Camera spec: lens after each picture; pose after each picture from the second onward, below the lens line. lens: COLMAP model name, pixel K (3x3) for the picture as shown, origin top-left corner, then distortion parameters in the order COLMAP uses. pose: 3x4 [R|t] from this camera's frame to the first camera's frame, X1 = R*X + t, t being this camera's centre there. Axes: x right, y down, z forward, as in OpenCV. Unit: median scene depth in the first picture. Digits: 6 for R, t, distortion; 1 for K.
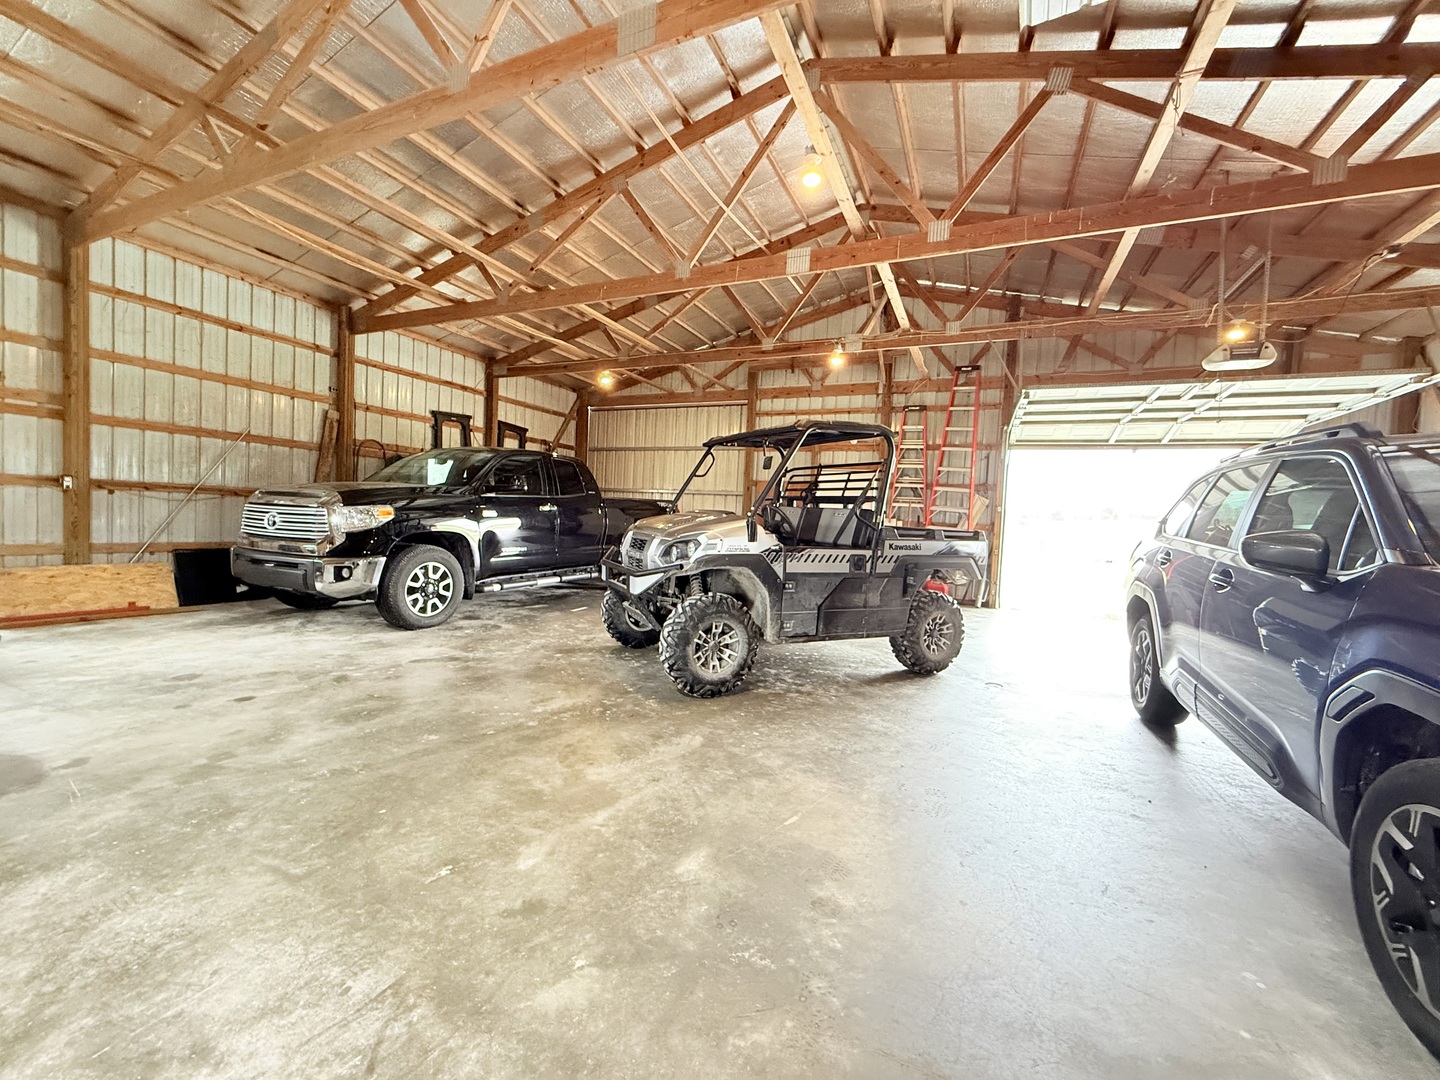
lens RADIAL K [[573.5, 0, 717.6], [0, 573.5, 540.0], [0, 0, 1]] dist [0.000137, 0.000129]
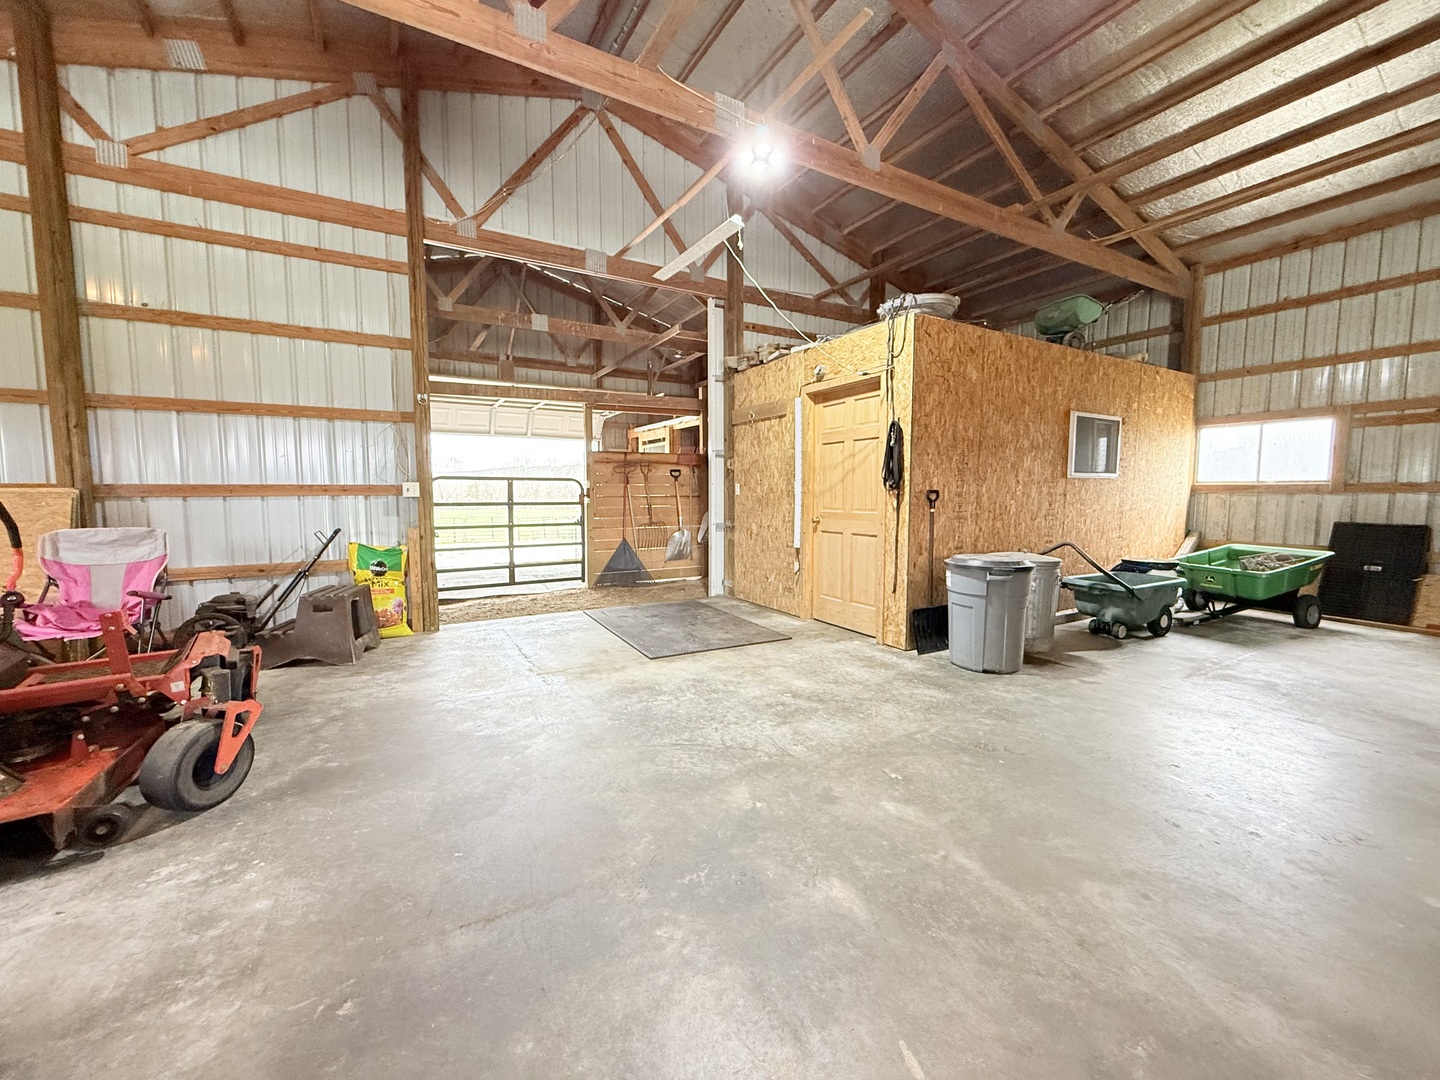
lens RADIAL K [[573.5, 0, 718.7], [0, 573.5, 536.5], [0, 0, 1]] dist [0.000137, 0.000129]
pose [[-0.576626, 0.017296, -0.816825, 0.787114], [-0.059592, 0.996222, 0.063163, -0.022006], [0.814832, 0.085098, -0.573417, 1.335378]]
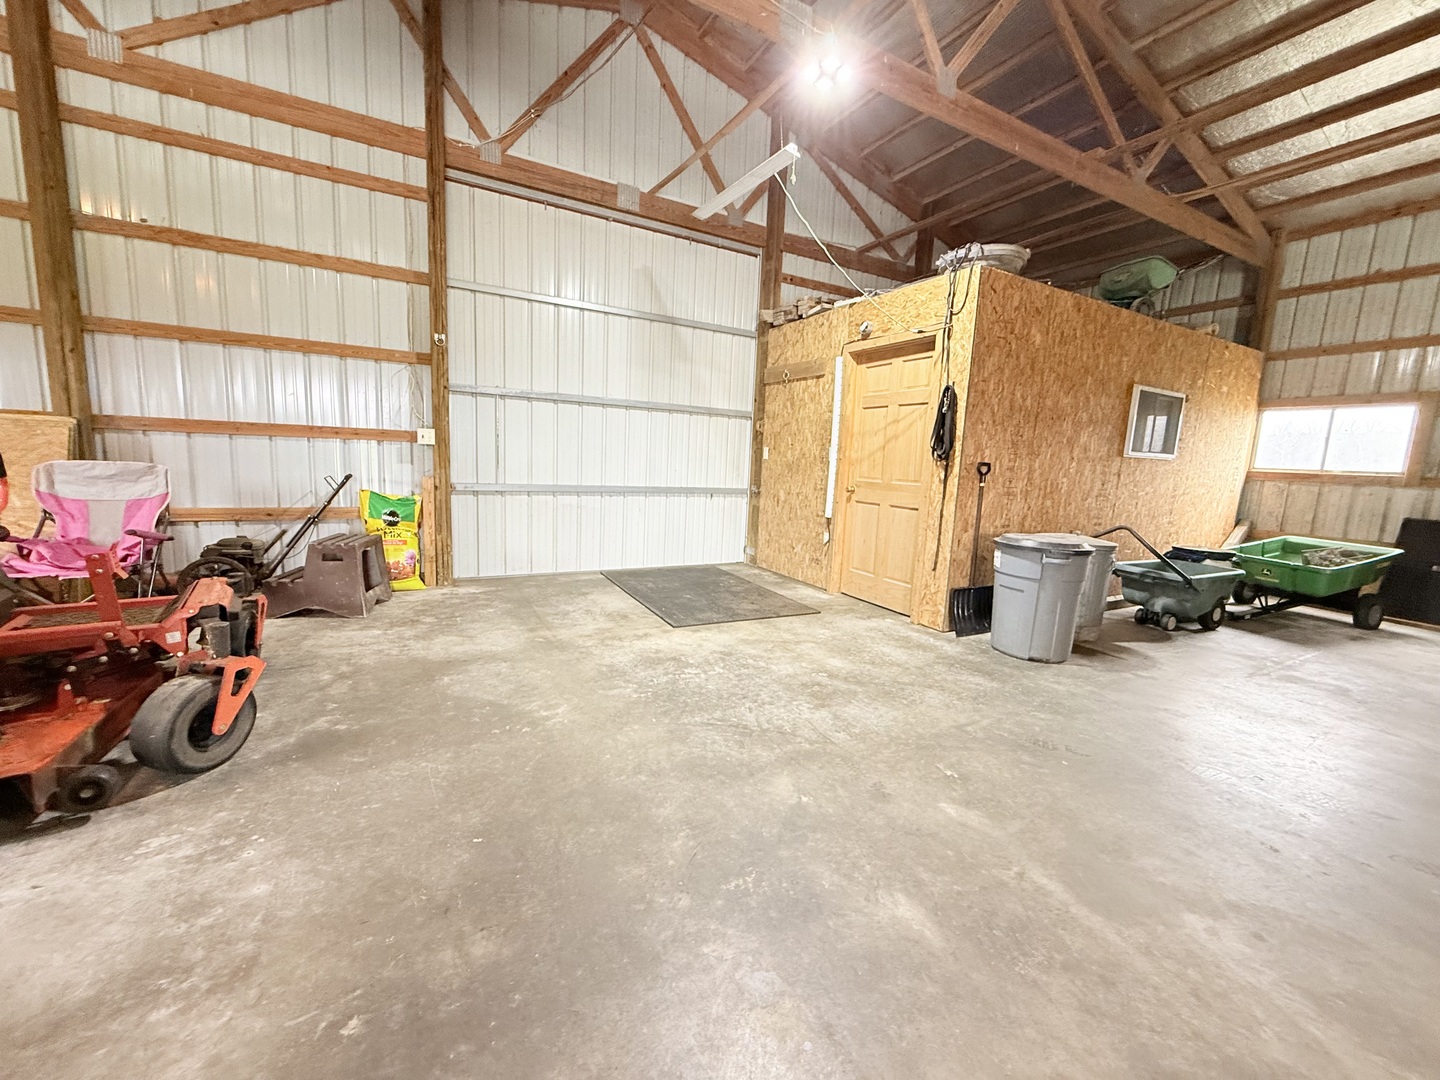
lens RADIAL K [[573.5, 0, 718.4], [0, 573.5, 536.6], [0, 0, 1]] dist [0.000137, 0.000129]
pose [[-0.590030, 0.038606, -0.806458, 0.727043], [-0.106076, 0.986491, 0.124833, -0.003680], [0.800383, 0.159201, -0.577964, 1.189128]]
